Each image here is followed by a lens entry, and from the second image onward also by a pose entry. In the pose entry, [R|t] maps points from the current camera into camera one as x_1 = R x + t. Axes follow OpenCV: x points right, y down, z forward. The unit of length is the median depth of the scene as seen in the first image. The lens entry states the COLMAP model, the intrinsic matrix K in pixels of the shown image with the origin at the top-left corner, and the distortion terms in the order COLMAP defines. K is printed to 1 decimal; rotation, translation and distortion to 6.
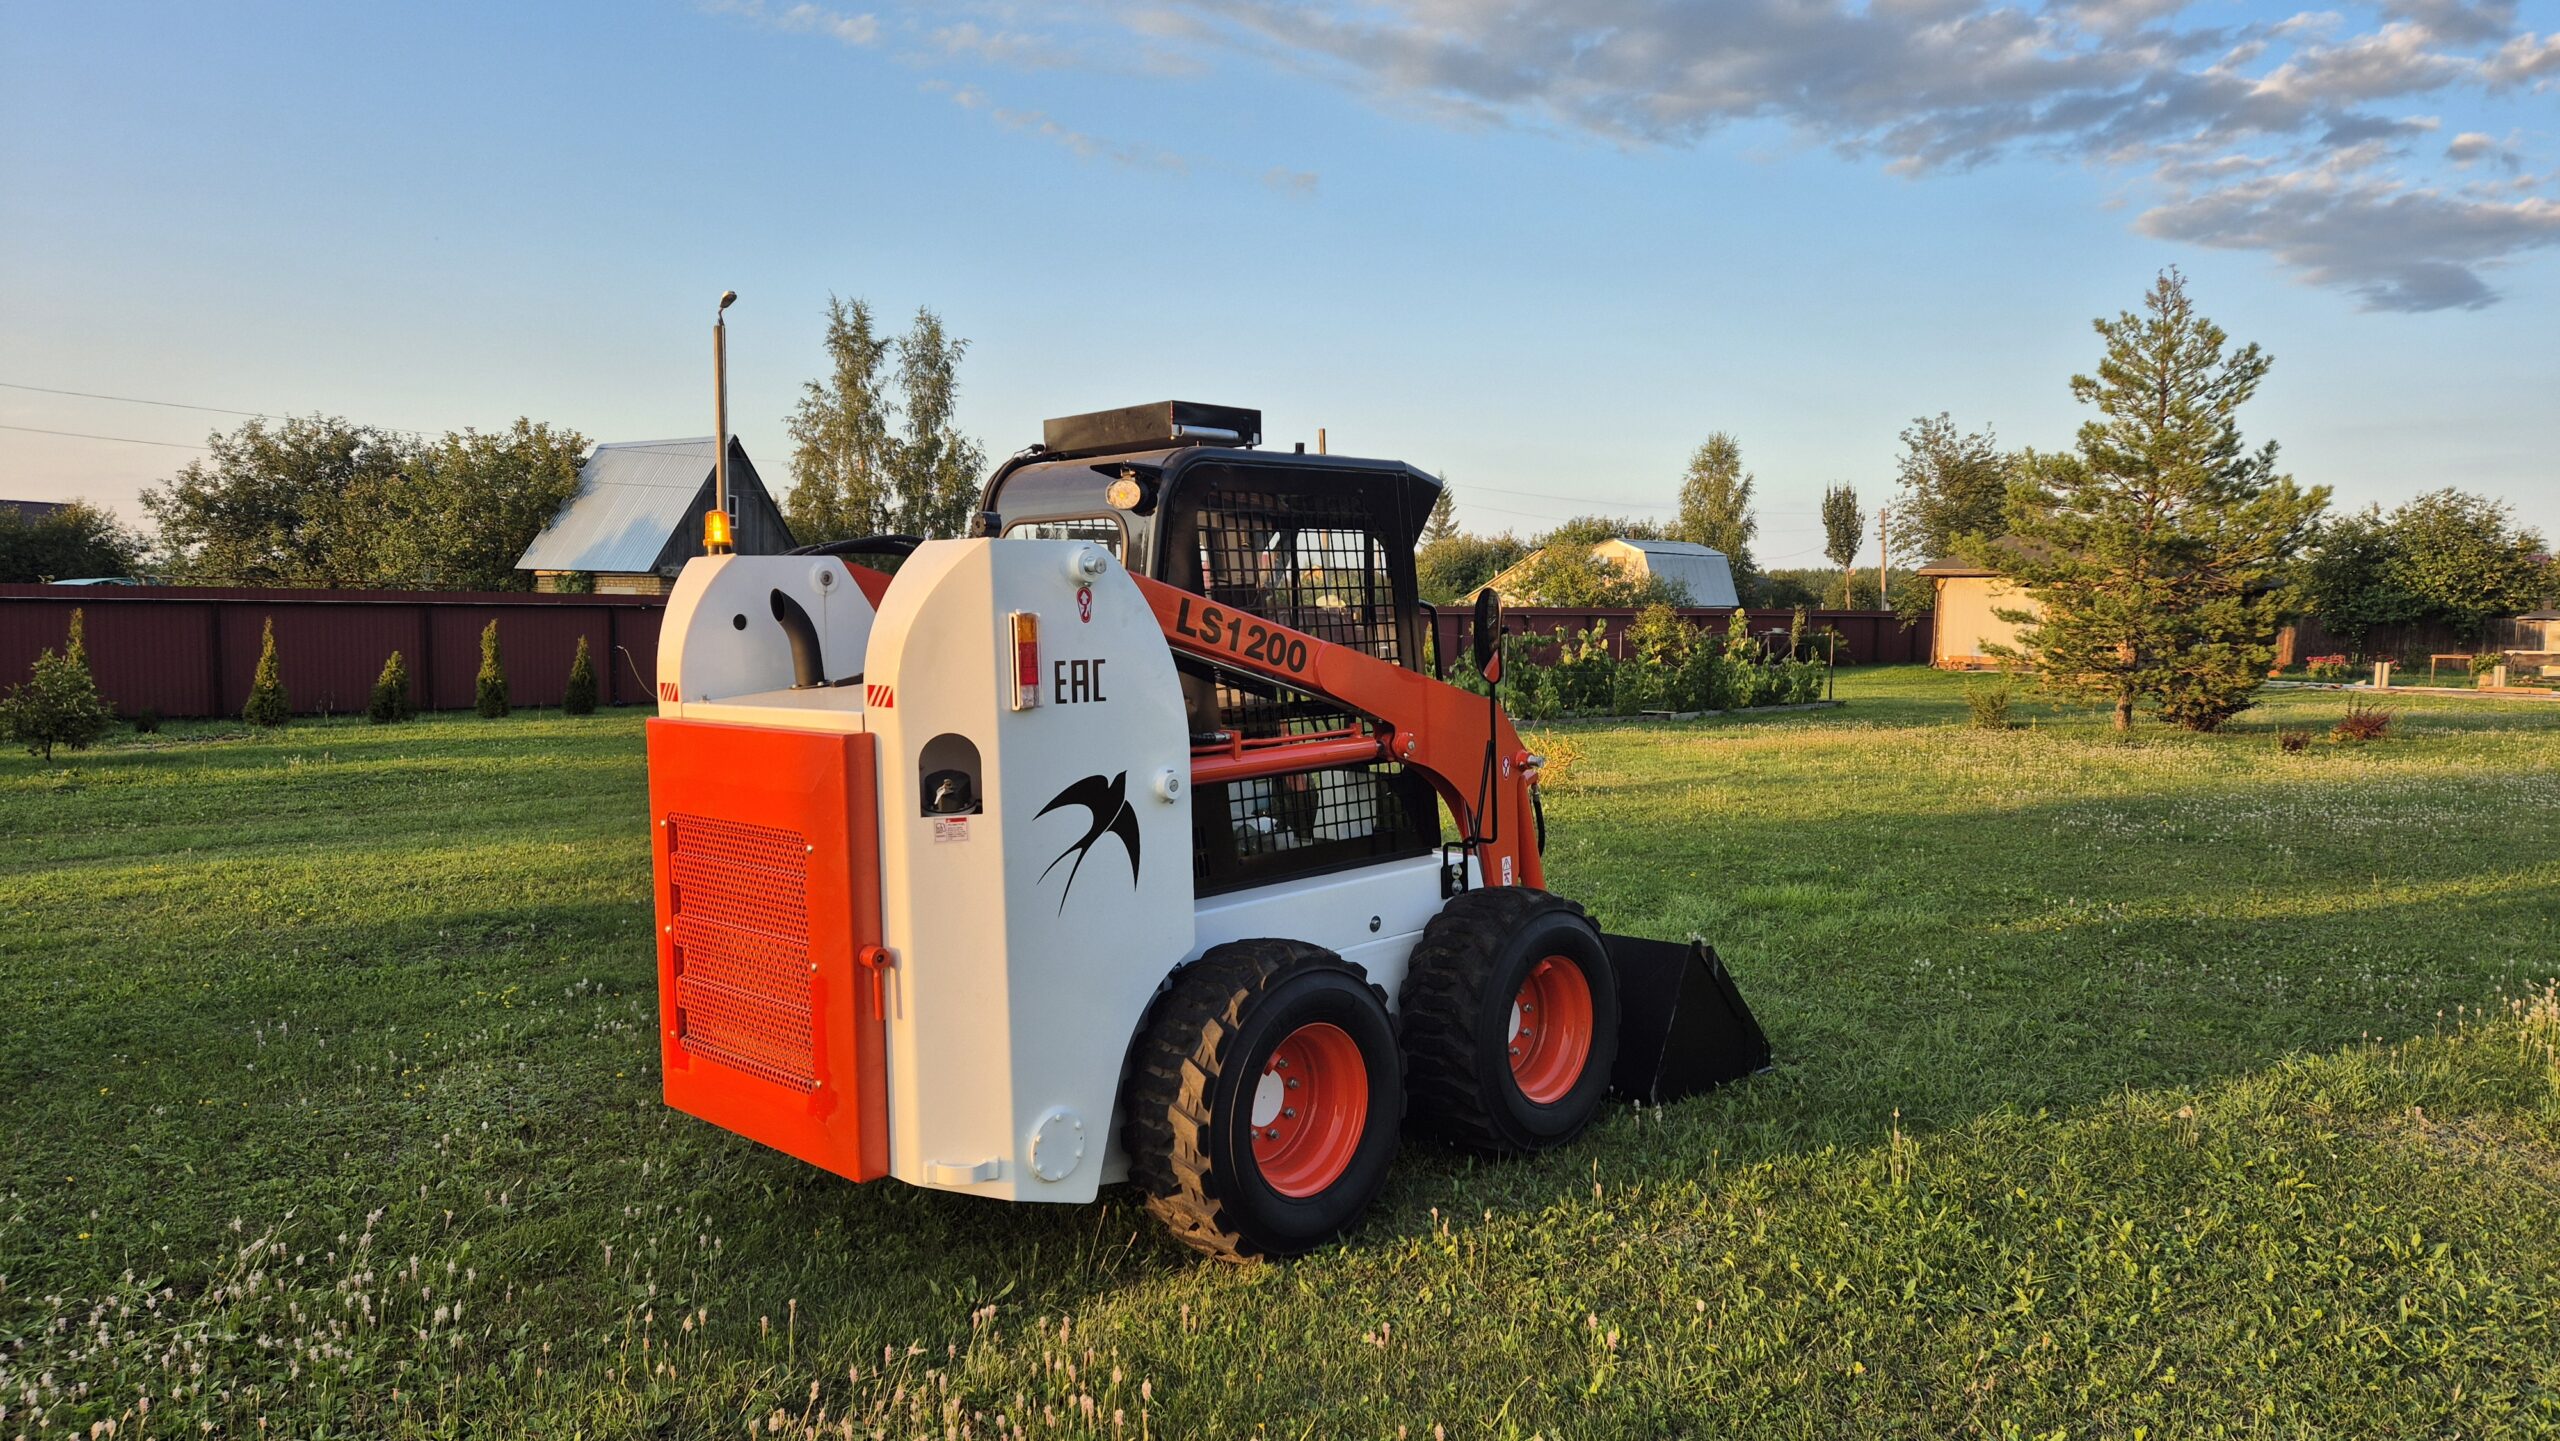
lens RADIAL K [[1681.0, 0, 1276.4], [0, 1681.0, 707.1], [0, 0, 1]] dist [0.094349, -0.072642]
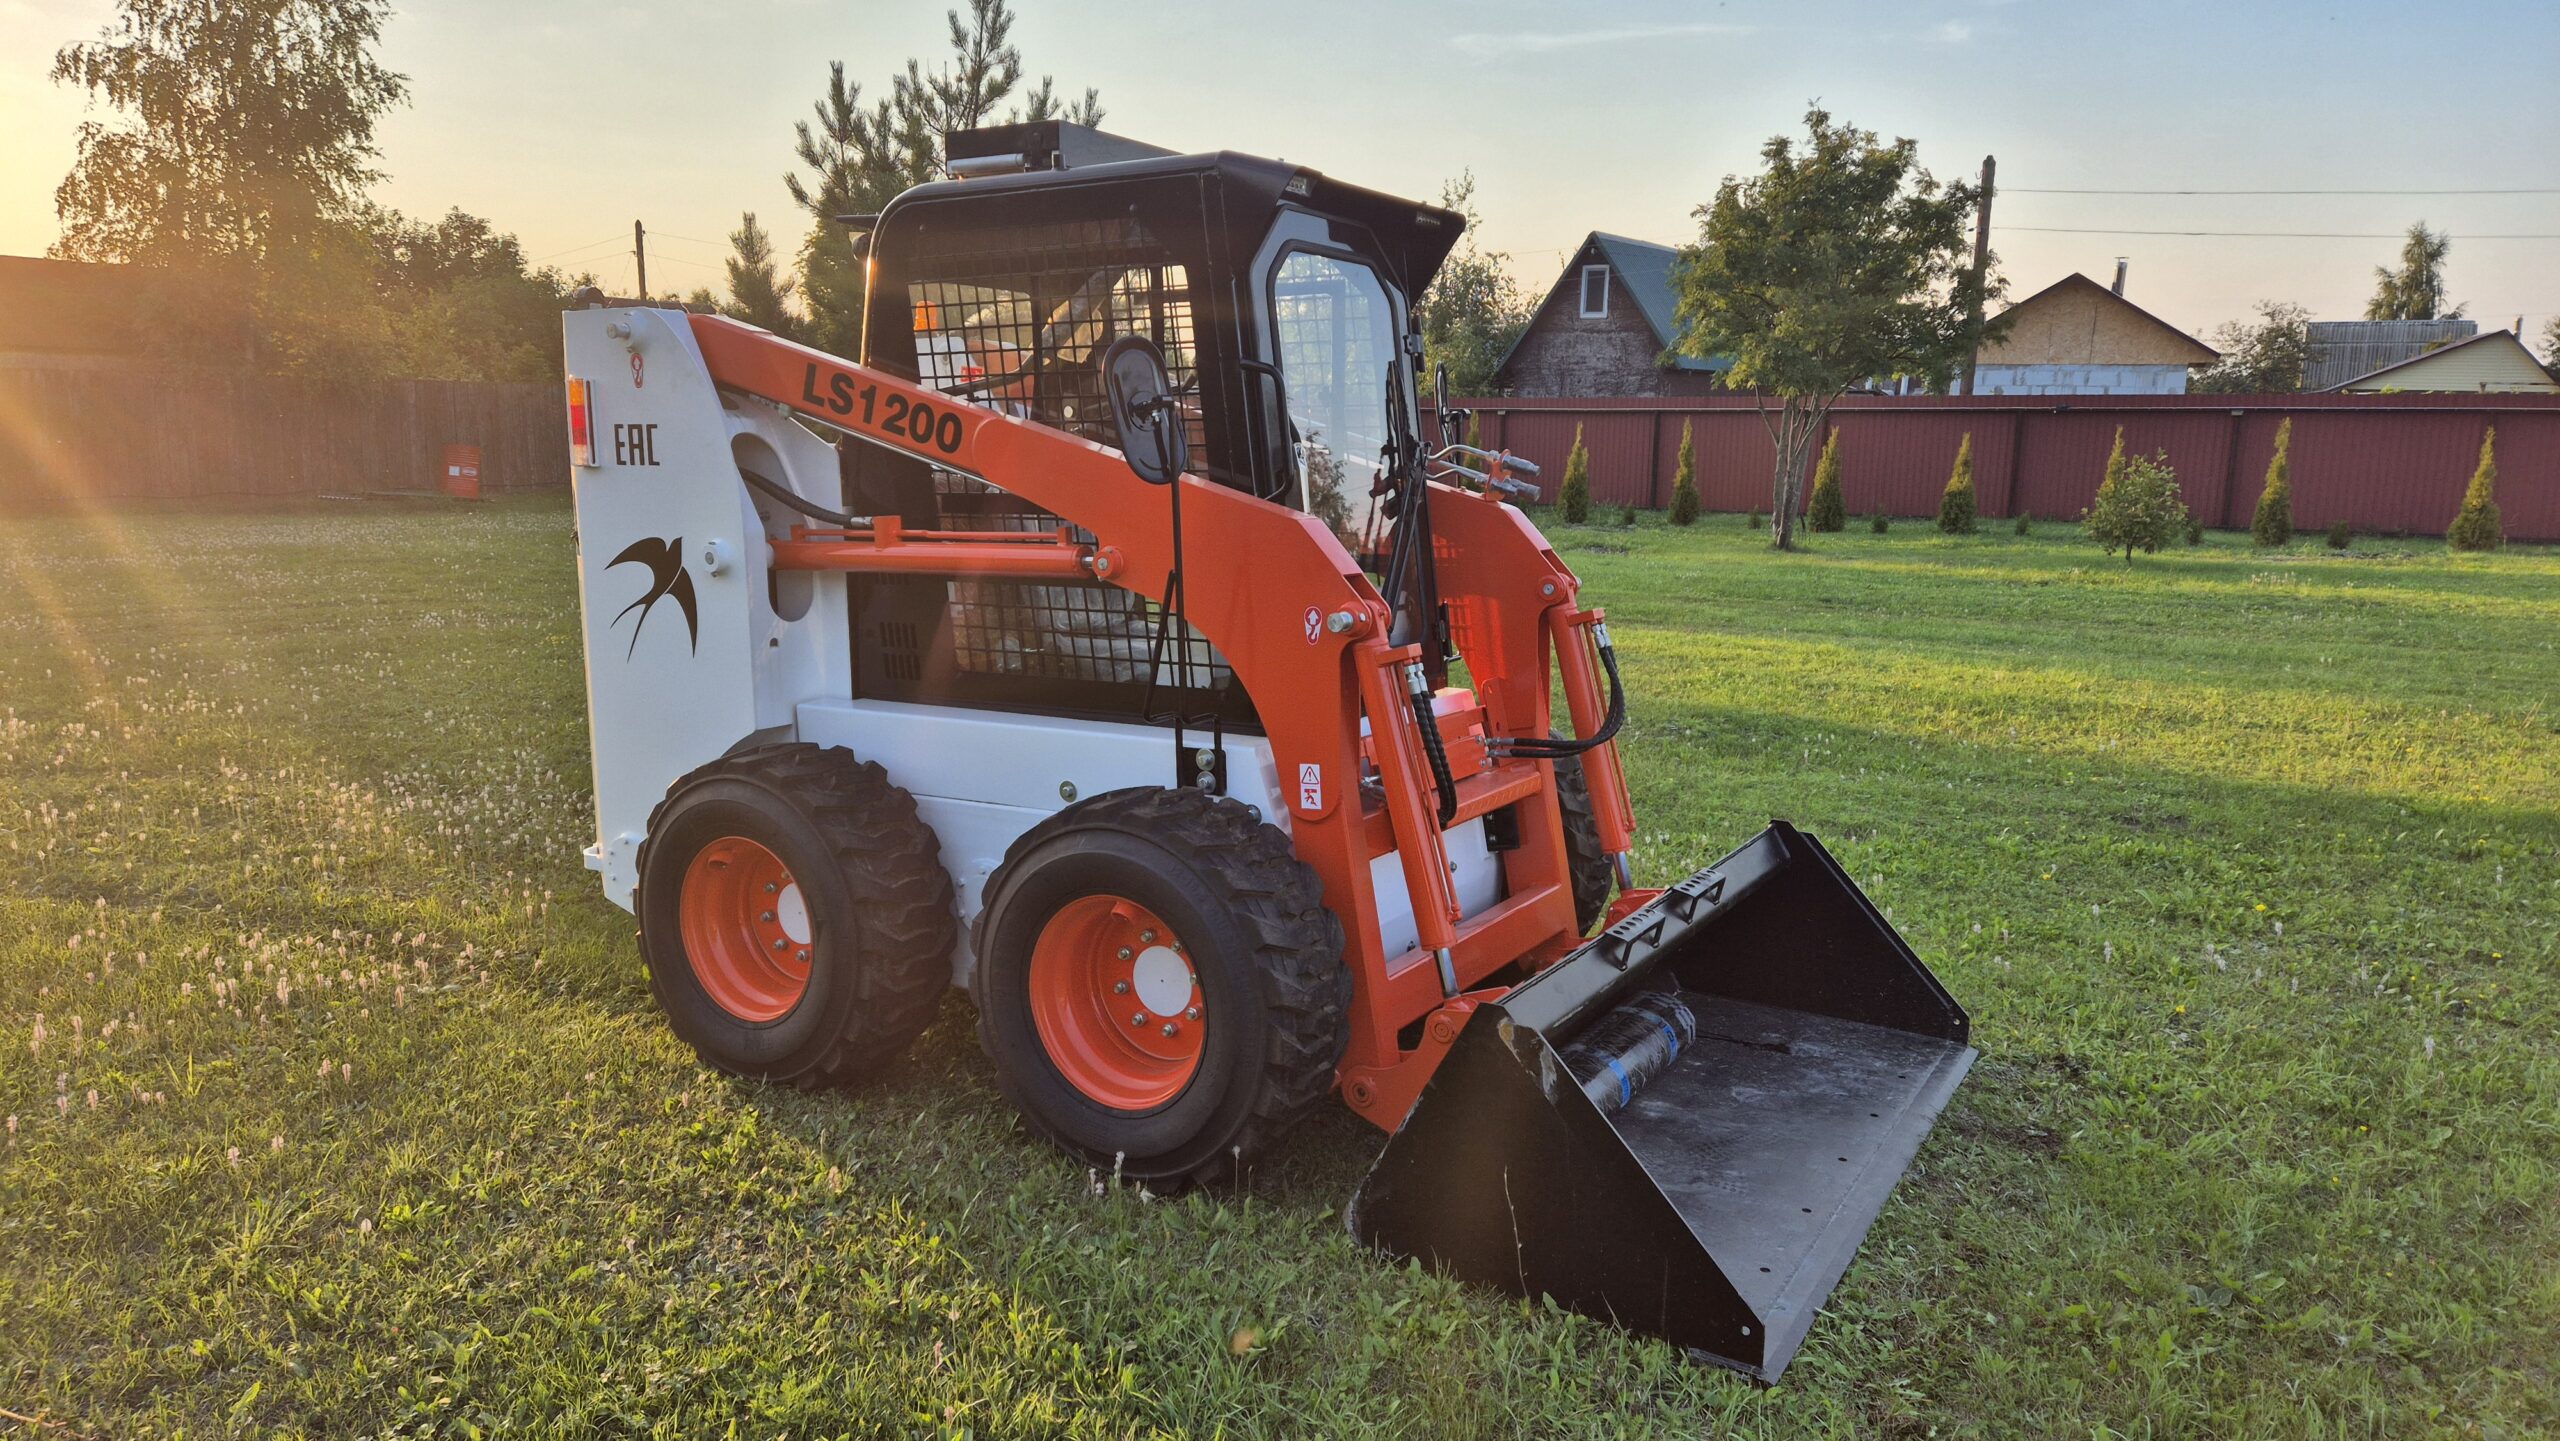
lens RADIAL K [[1681.0, 0, 1276.4], [0, 1681.0, 707.1], [0, 0, 1]] dist [0.094349, -0.072642]
pose [[0.199181, 0.160840, -0.966673, 0.820857], [-0.060844, 0.986565, 0.151613, -0.031712], [0.978072, 0.028618, 0.206291, 0.947649]]
